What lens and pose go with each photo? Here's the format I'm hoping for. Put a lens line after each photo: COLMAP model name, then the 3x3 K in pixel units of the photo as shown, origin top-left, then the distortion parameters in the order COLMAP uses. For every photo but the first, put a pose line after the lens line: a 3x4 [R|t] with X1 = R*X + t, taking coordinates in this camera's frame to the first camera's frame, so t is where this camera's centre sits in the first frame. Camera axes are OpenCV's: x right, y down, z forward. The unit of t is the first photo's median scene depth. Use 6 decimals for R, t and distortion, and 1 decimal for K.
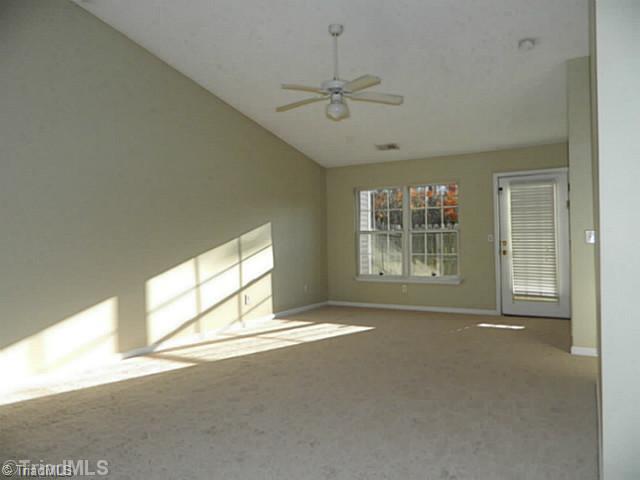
lens RADIAL K [[474.4, 0, 320.0], [0, 474.4, 240.0], [0, 0, 1]] dist [0.005833, 0.001582]
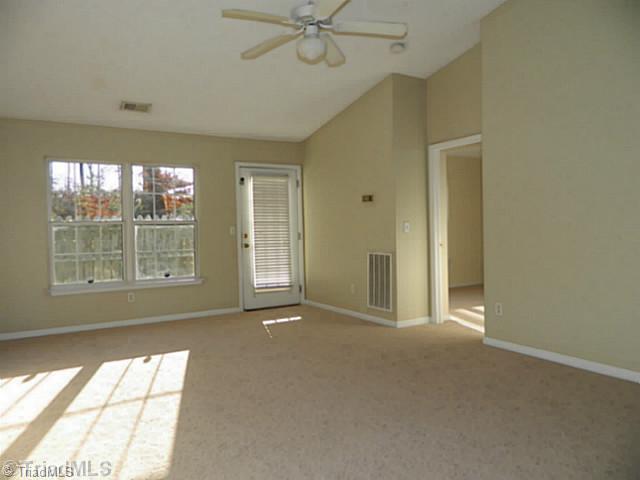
lens RADIAL K [[474.4, 0, 320.0], [0, 474.4, 240.0], [0, 0, 1]] dist [0.005833, 0.001582]
pose [[0.491889, -0.014943, 0.870530, -0.378567], [0.017214, 0.999824, 0.007436, 0.010355], [-0.870488, 0.011327, 0.492060, 0.399501]]
